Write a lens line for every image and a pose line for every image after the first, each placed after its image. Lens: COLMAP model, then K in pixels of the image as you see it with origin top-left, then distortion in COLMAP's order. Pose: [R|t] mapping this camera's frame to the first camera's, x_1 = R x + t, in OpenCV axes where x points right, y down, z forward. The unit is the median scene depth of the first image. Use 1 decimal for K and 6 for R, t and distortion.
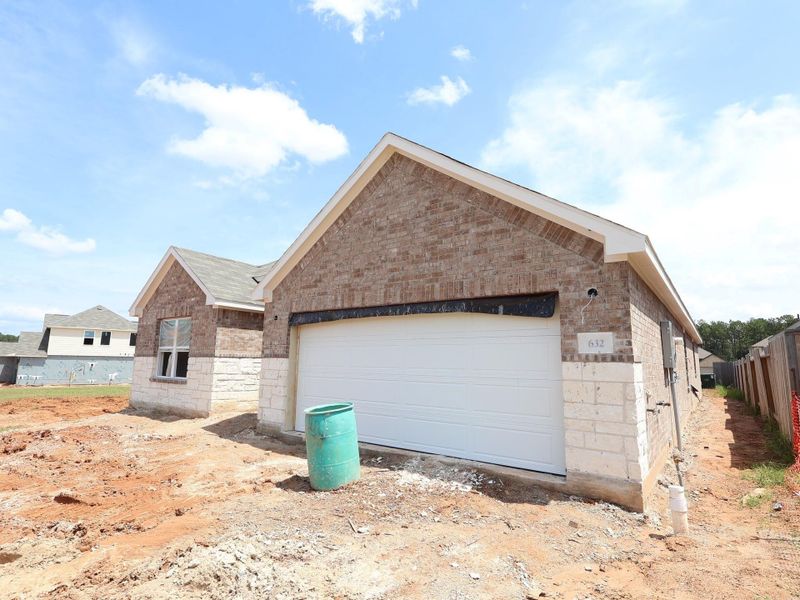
lens RADIAL K [[419.7, 0, 400.0], [0, 419.7, 300.0], [0, 0, 1]] dist [-0.001533, -0.000070]
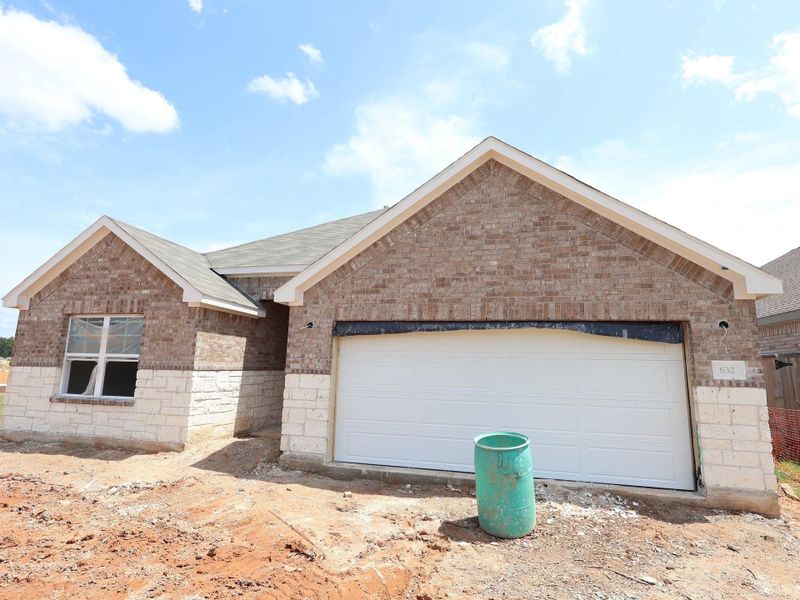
lens RADIAL K [[420.7, 0, 400.0], [0, 420.7, 300.0], [0, 0, 1]] dist [0.000121, 0.000832]
pose [[0.922231, 0.066301, 0.380911, -0.560465], [-0.065119, 0.997749, -0.016007, -0.006651], [-0.381115, -0.010042, 0.924473, 0.208206]]
